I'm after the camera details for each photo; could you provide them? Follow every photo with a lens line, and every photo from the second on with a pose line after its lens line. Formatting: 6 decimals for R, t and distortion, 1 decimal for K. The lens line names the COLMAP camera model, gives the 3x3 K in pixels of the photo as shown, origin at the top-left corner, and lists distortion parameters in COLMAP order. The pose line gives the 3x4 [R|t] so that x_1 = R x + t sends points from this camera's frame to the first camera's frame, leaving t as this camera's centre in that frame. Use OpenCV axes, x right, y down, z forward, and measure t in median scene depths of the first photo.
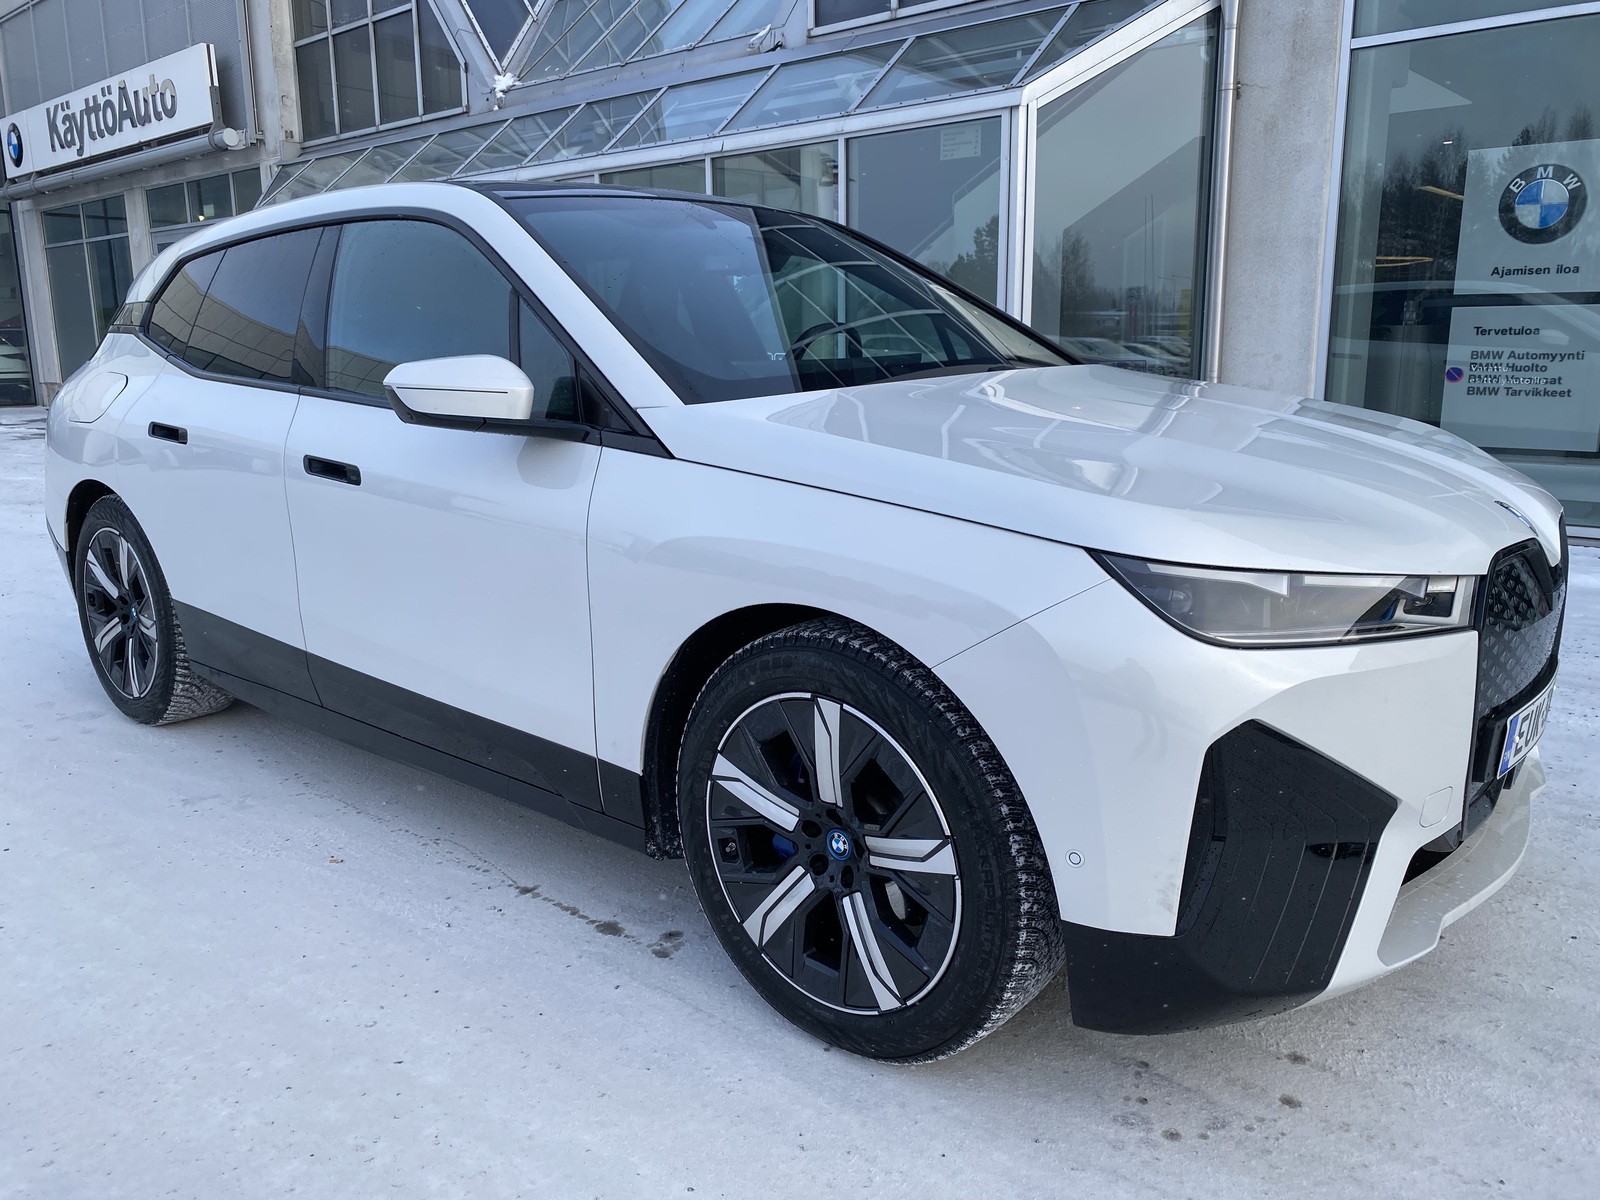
lens RADIAL K [[1226.3, 0, 795.7], [0, 1226.3, 580.8], [0, 0, 1]] dist [0.022410, -0.016669]
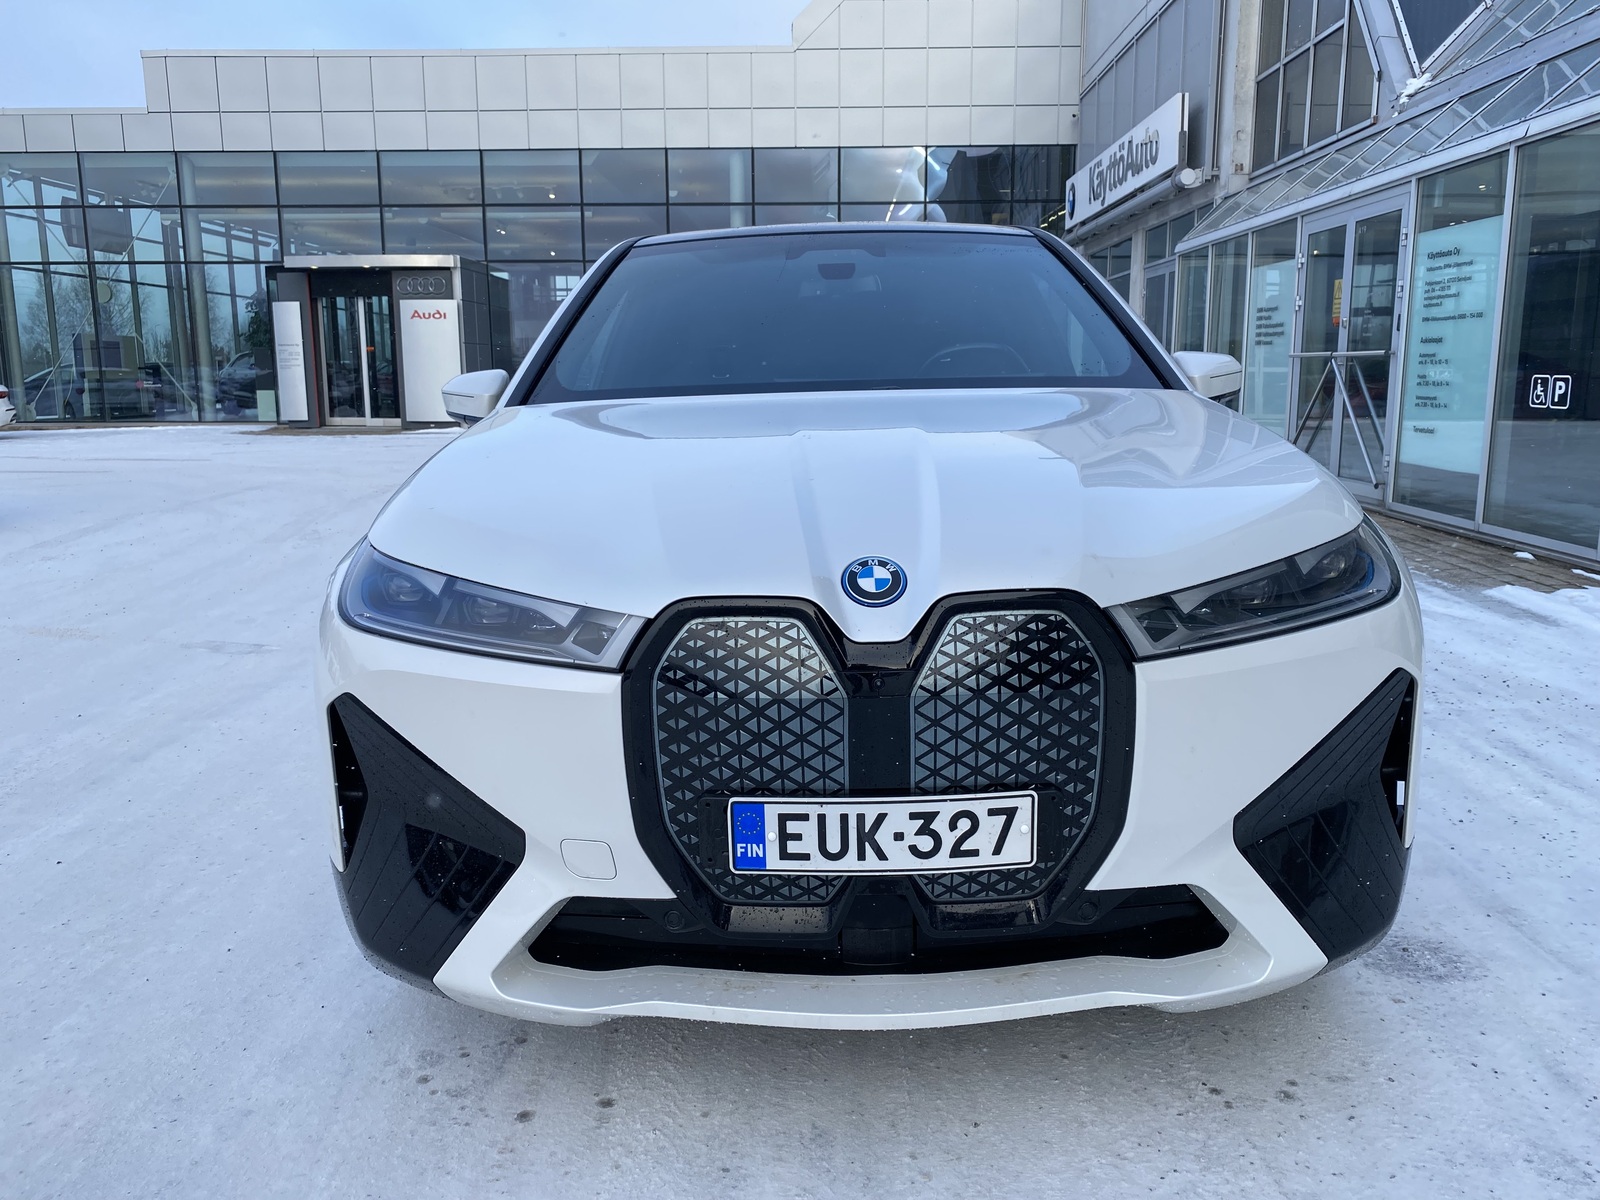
lens RADIAL K [[1230.5, 0, 800.7], [0, 1230.5, 576.3], [0, 0, 1]] dist [0.034479, -0.036342]
pose [[0.649273, 0.132881, -0.748858, 0.170234], [-0.151541, 0.987479, 0.043834, -0.011931], [0.745305, 0.085022, 0.661280, 0.064158]]
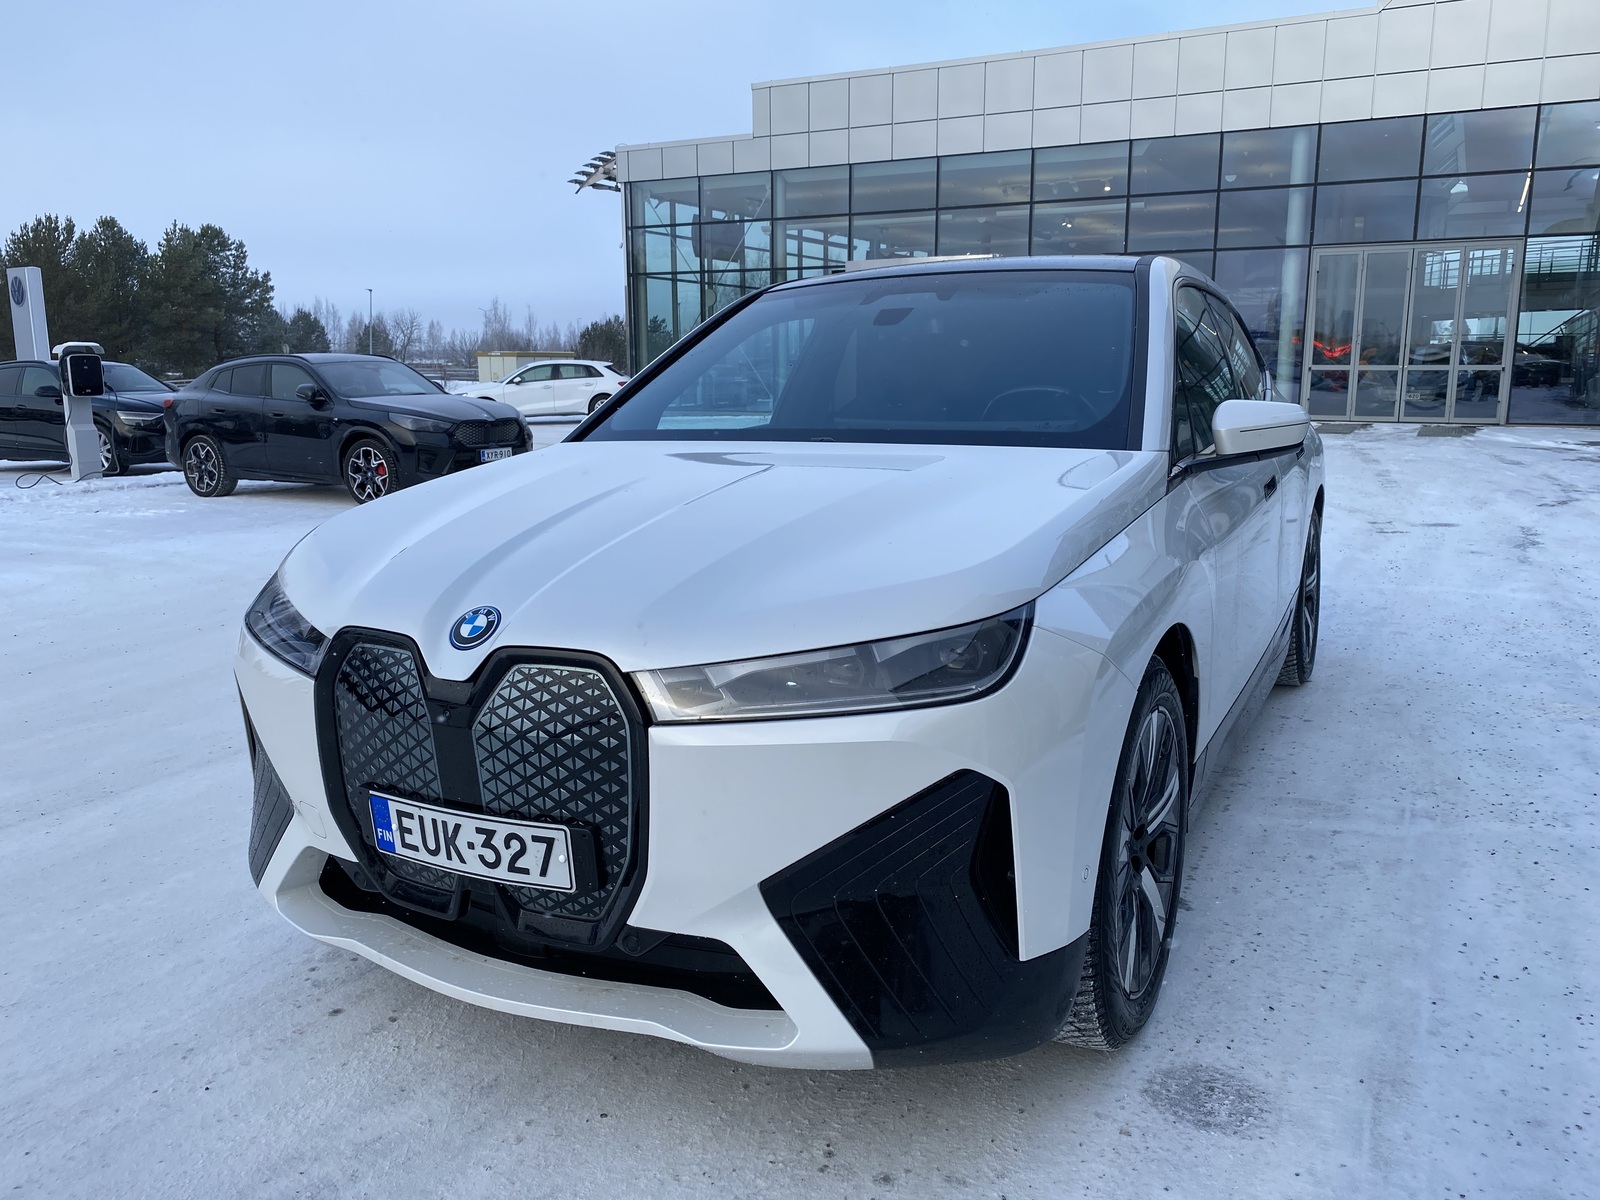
lens RADIAL K [[1227.8, 0, 800.0], [0, 1227.8, 600.0], [0, 0, 1]] dist [-0.006342, -0.005032]
pose [[0.235521, 0.195481, -0.952007, 0.216211], [-0.189837, 0.969947, 0.152200, -0.033738], [0.953148, 0.144880, 0.265552, 0.131091]]
